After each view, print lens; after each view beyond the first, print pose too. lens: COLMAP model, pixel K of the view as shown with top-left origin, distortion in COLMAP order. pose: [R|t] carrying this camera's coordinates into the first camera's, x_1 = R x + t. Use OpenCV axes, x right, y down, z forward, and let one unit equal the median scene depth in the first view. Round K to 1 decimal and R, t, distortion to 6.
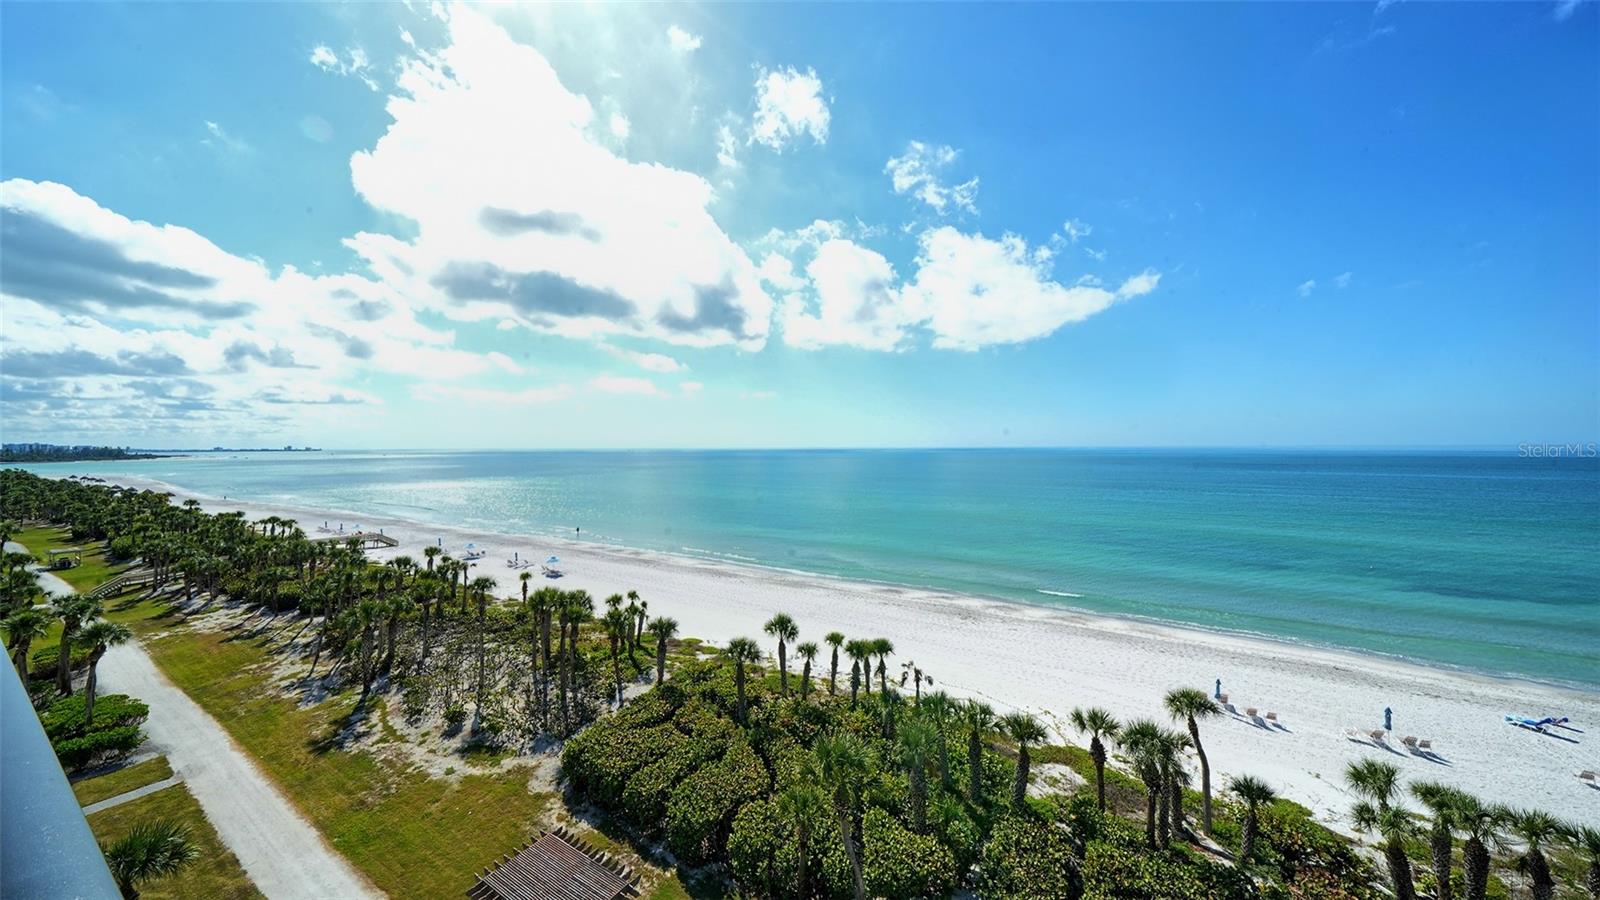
lens RADIAL K [[520.1, 0, 779.9], [0, 520.1, 429.6], [0, 0, 1]] dist [0.001180, -0.000370]
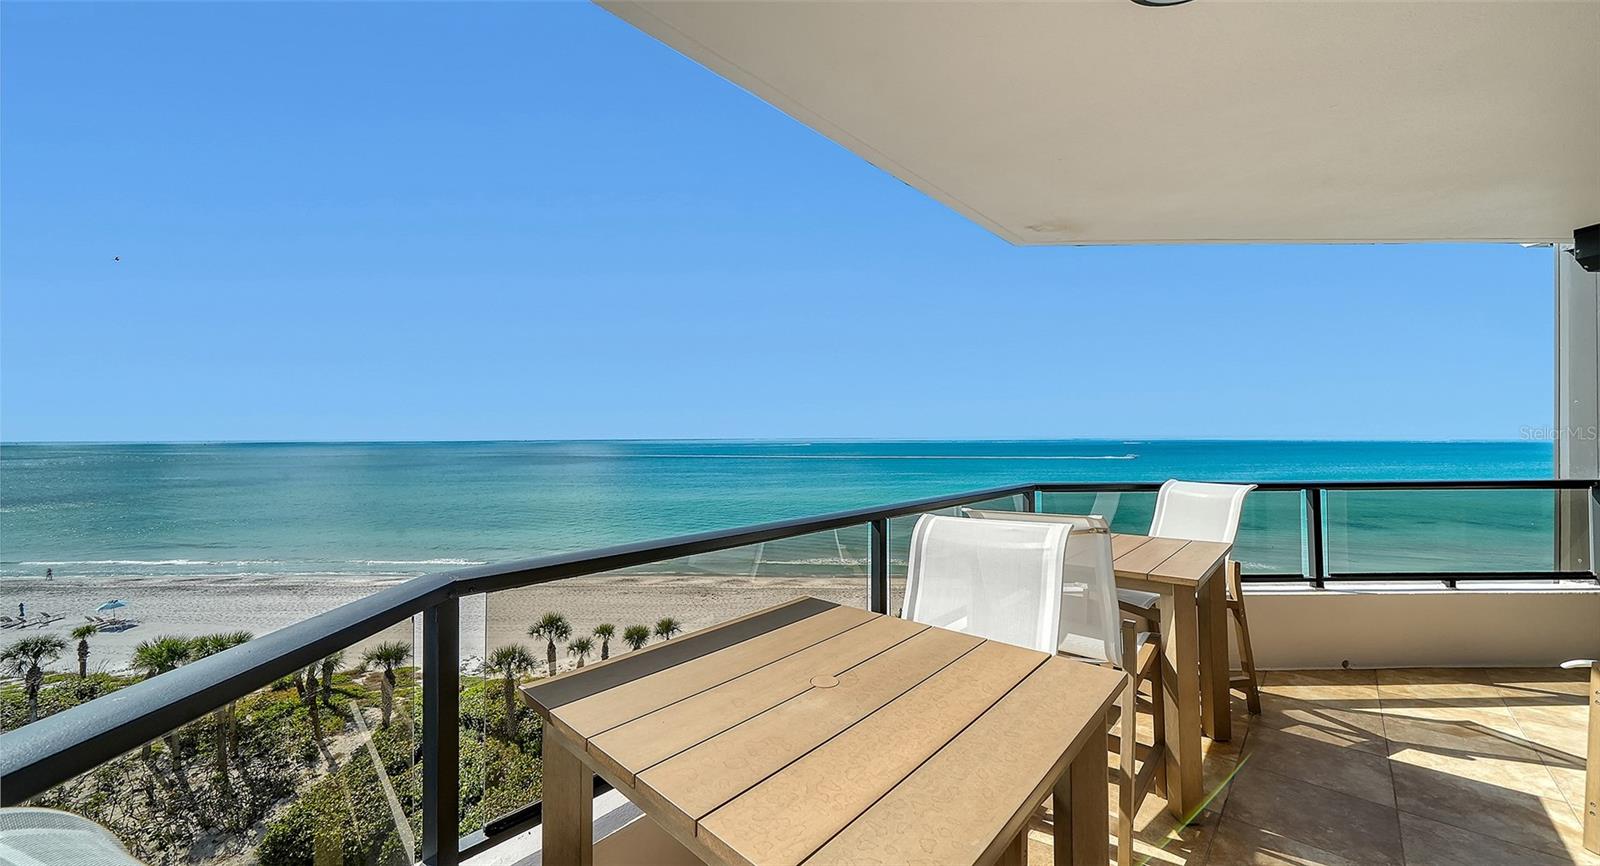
lens RADIAL K [[547.9, 0, 730.4], [0, 547.9, 409.5], [0, 0, 1]] dist [-0.006375, -0.000056]
pose [[0.867122, 0.025377, 0.497448, -0.219638], [-0.015291, 0.999587, -0.024339, 0.006561], [-0.497860, 0.013498, 0.867152, -0.018914]]
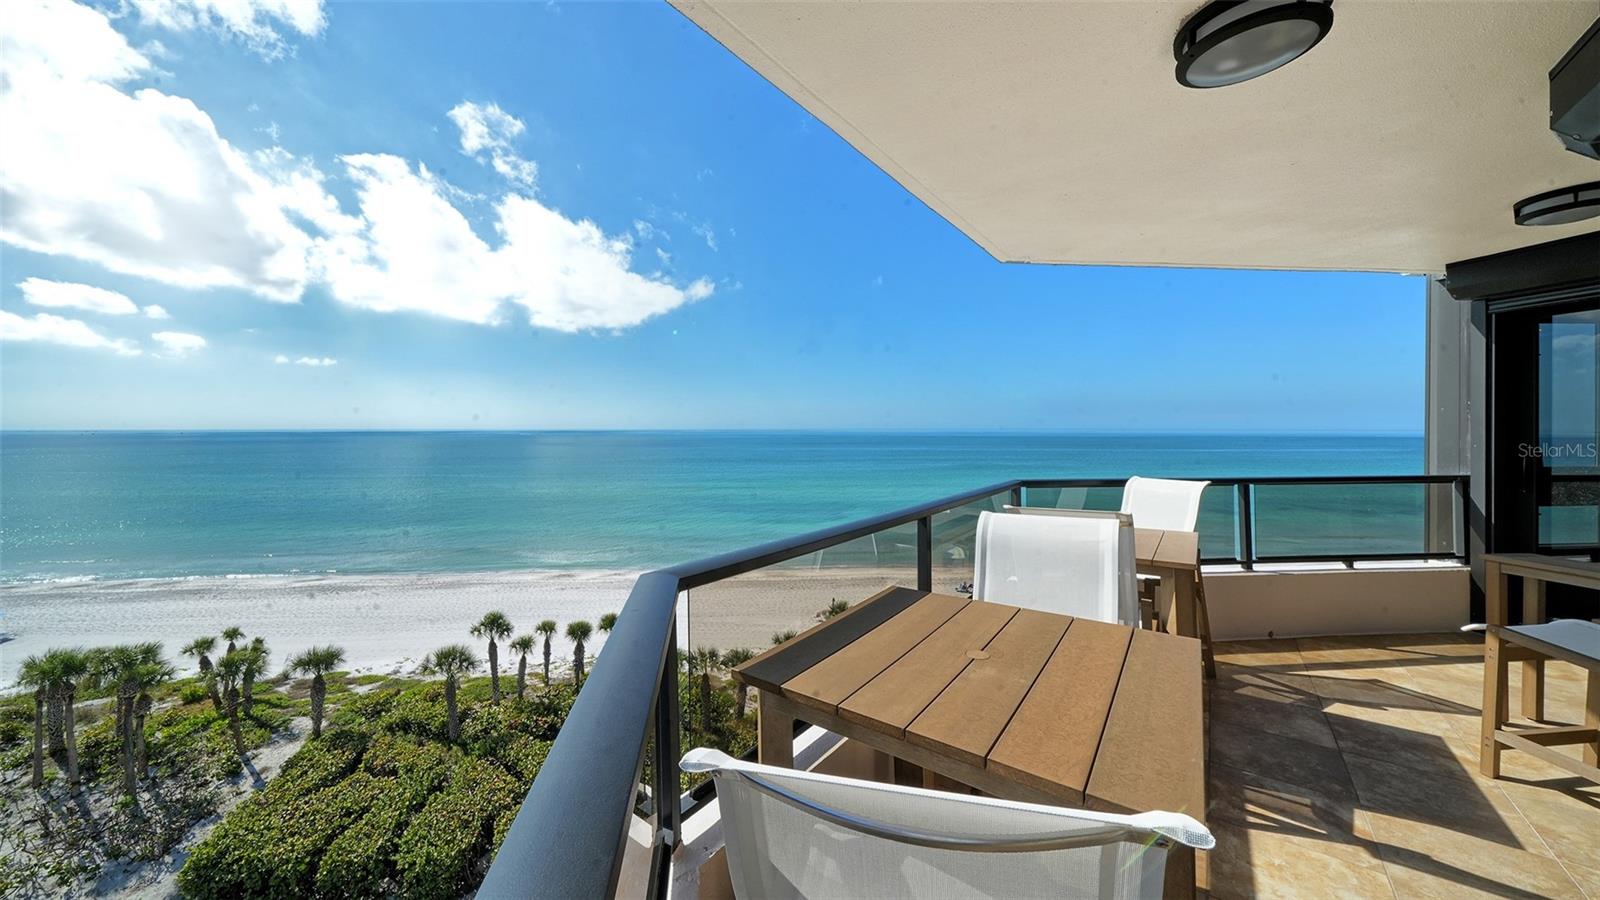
lens RADIAL K [[552.5, 0, 701.8], [0, 552.5, 401.6], [0, 0, 1]] dist [-0.001424, 0.000062]
pose [[0.814228, 0.031485, 0.579691, -0.275756], [-0.021382, 0.999477, -0.024253, 0.001684], [-0.580151, 0.007352, 0.814476, -0.005221]]
